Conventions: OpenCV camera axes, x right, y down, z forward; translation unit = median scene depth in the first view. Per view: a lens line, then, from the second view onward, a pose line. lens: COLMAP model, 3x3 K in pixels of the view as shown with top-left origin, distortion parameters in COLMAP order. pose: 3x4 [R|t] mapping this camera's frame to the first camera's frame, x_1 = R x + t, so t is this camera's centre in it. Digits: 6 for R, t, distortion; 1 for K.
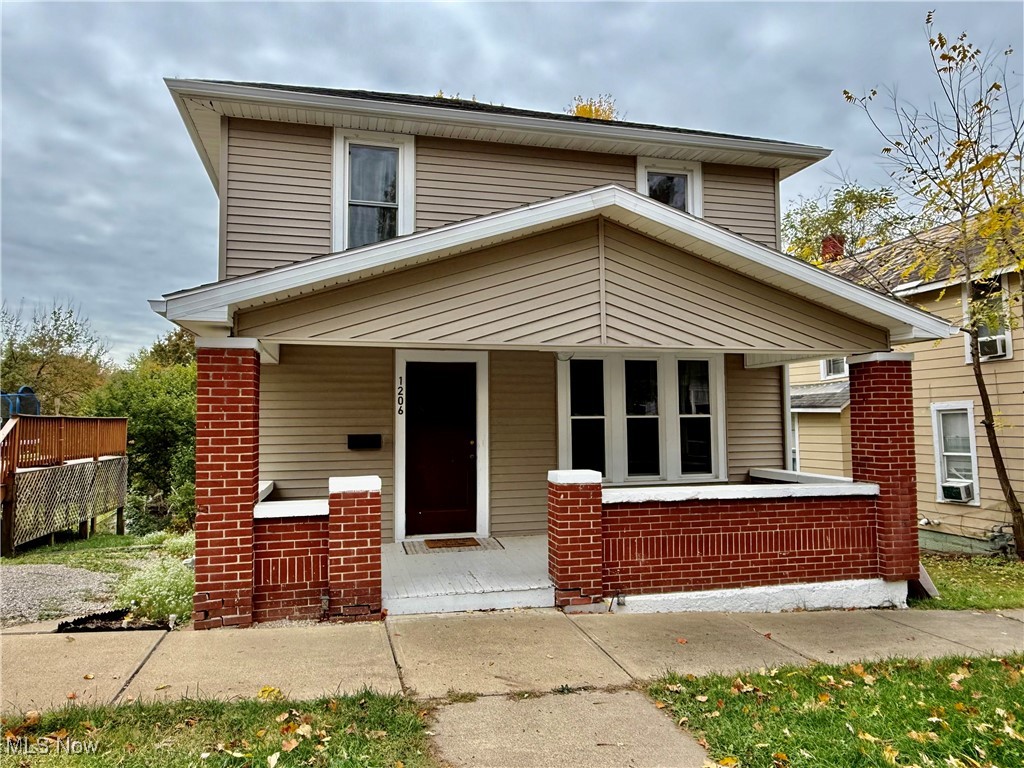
lens RADIAL K [[674.0, 0, 511.6], [0, 674.0, 386.8], [0, 0, 1]] dist [-0.006576, 0.009122]
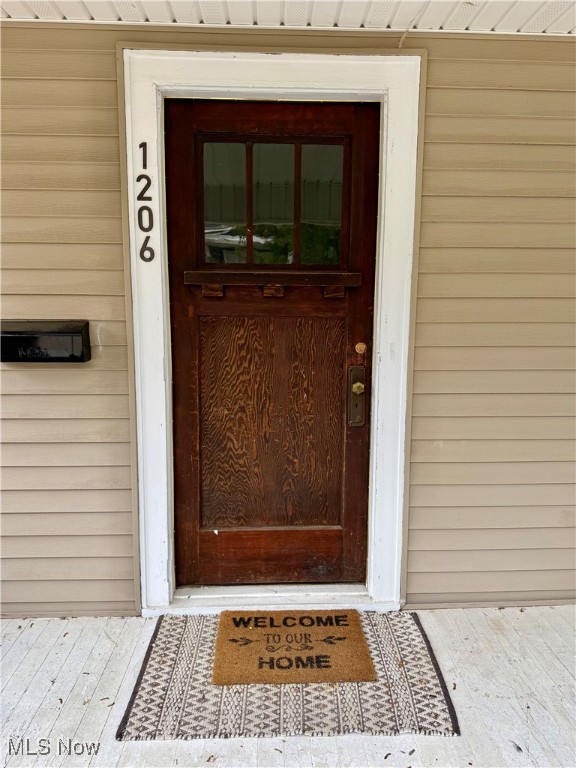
lens RADIAL K [[553.3, 0, 287.6], [0, 553.3, 384.4], [0, 0, 1]] dist [0.024930, -0.024776]
pose [[0.979126, 0.043523, -0.198540, -0.045098], [-0.002350, 0.979164, 0.203057, 0.051256], [0.203241, -0.198352, 0.958827, 0.850208]]
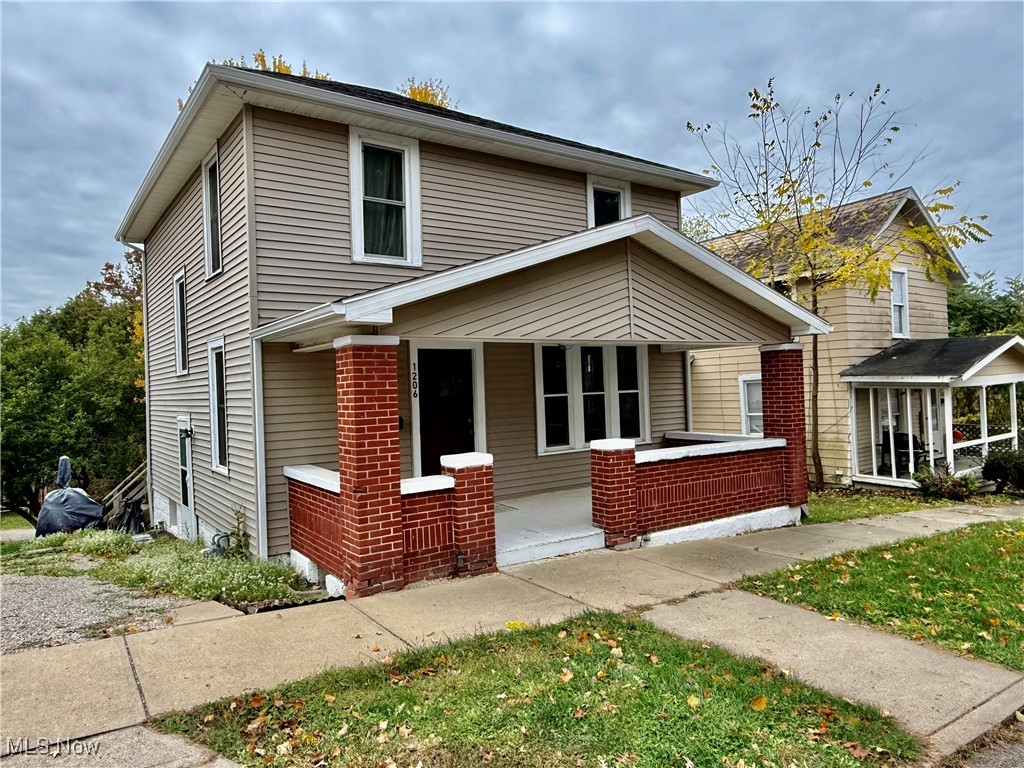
lens RADIAL K [[674.0, 0, 514.8], [0, 674.0, 384.6], [0, 0, 1]] dist [-0.006576, 0.009122]
pose [[0.934700, -0.021656, 0.354778, -0.463885], [0.007715, 0.999143, 0.040663, -0.027358], [-0.355355, -0.035271, 0.934066, -0.095452]]
